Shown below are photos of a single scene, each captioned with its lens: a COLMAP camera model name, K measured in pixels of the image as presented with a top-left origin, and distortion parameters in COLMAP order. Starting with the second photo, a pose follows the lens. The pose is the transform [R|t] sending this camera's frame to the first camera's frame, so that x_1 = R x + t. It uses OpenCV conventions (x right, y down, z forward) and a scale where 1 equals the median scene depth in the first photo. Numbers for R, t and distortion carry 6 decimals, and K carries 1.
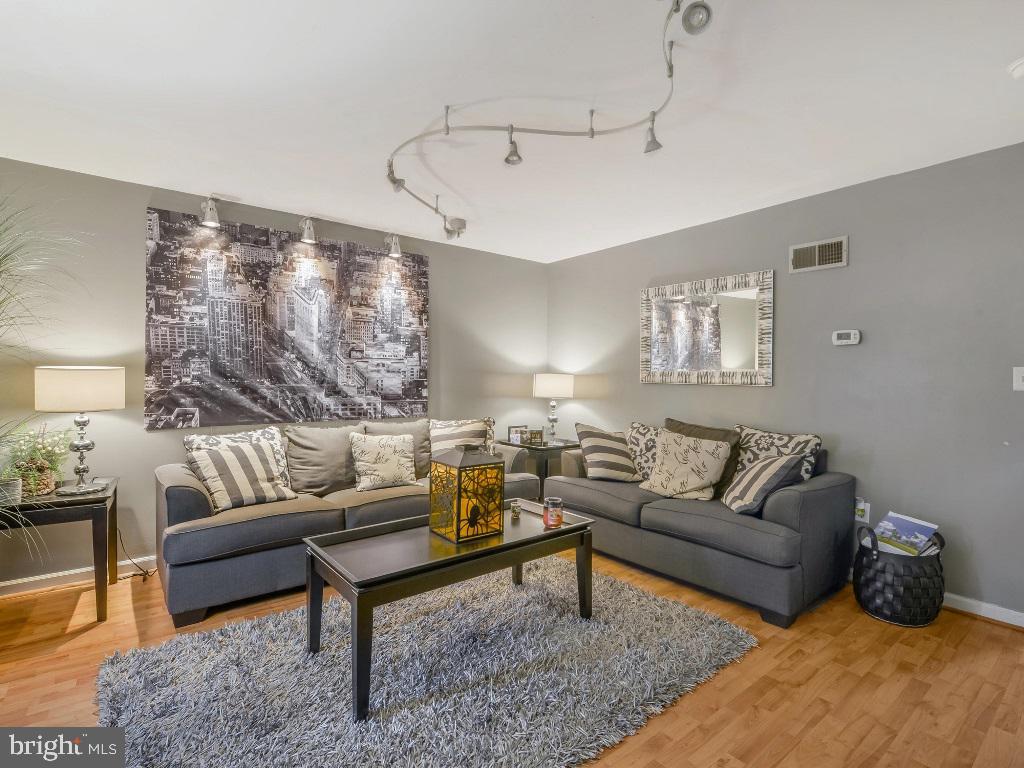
lens RADIAL K [[484.2, 0, 512.0], [0, 484.2, 384.0], [0, 0, 1]] dist [-0.026313, 0.000036]
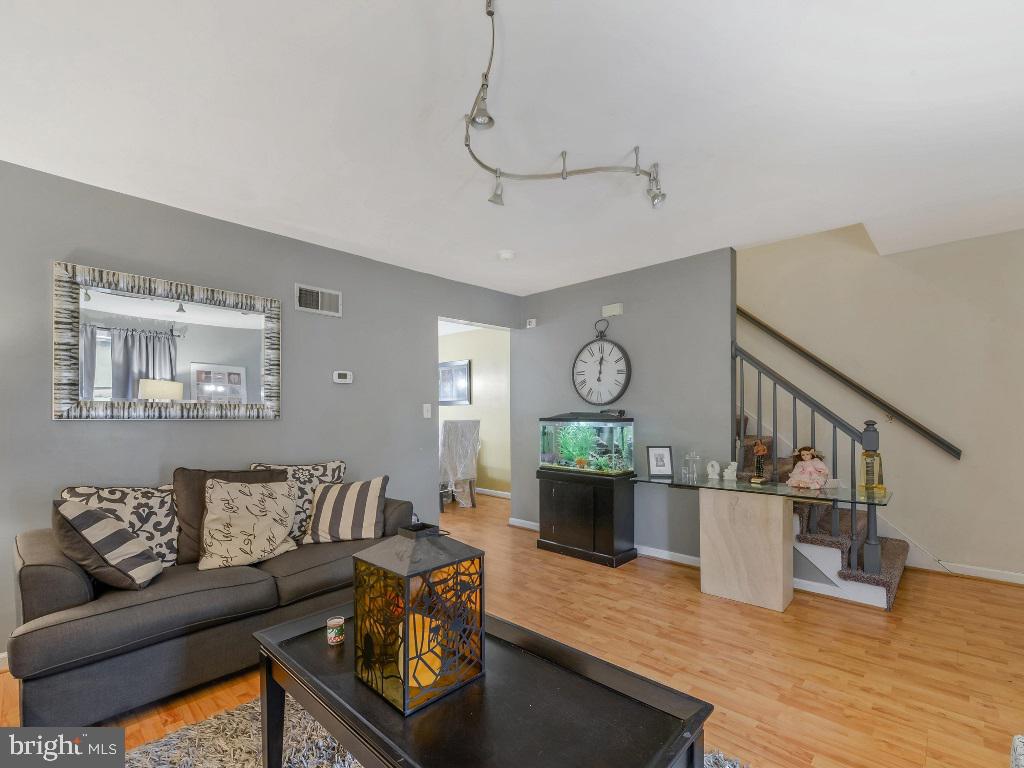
lens RADIAL K [[466.8, 0, 519.7], [0, 466.8, 410.5], [0, 0, 1]] dist [0.000715, 0.000351]
pose [[-0.149672, -0.006568, 0.988714, -0.428839], [0.006735, 0.999948, 0.007663, -0.015645], [-0.988713, 0.007806, -0.149620, 0.595758]]
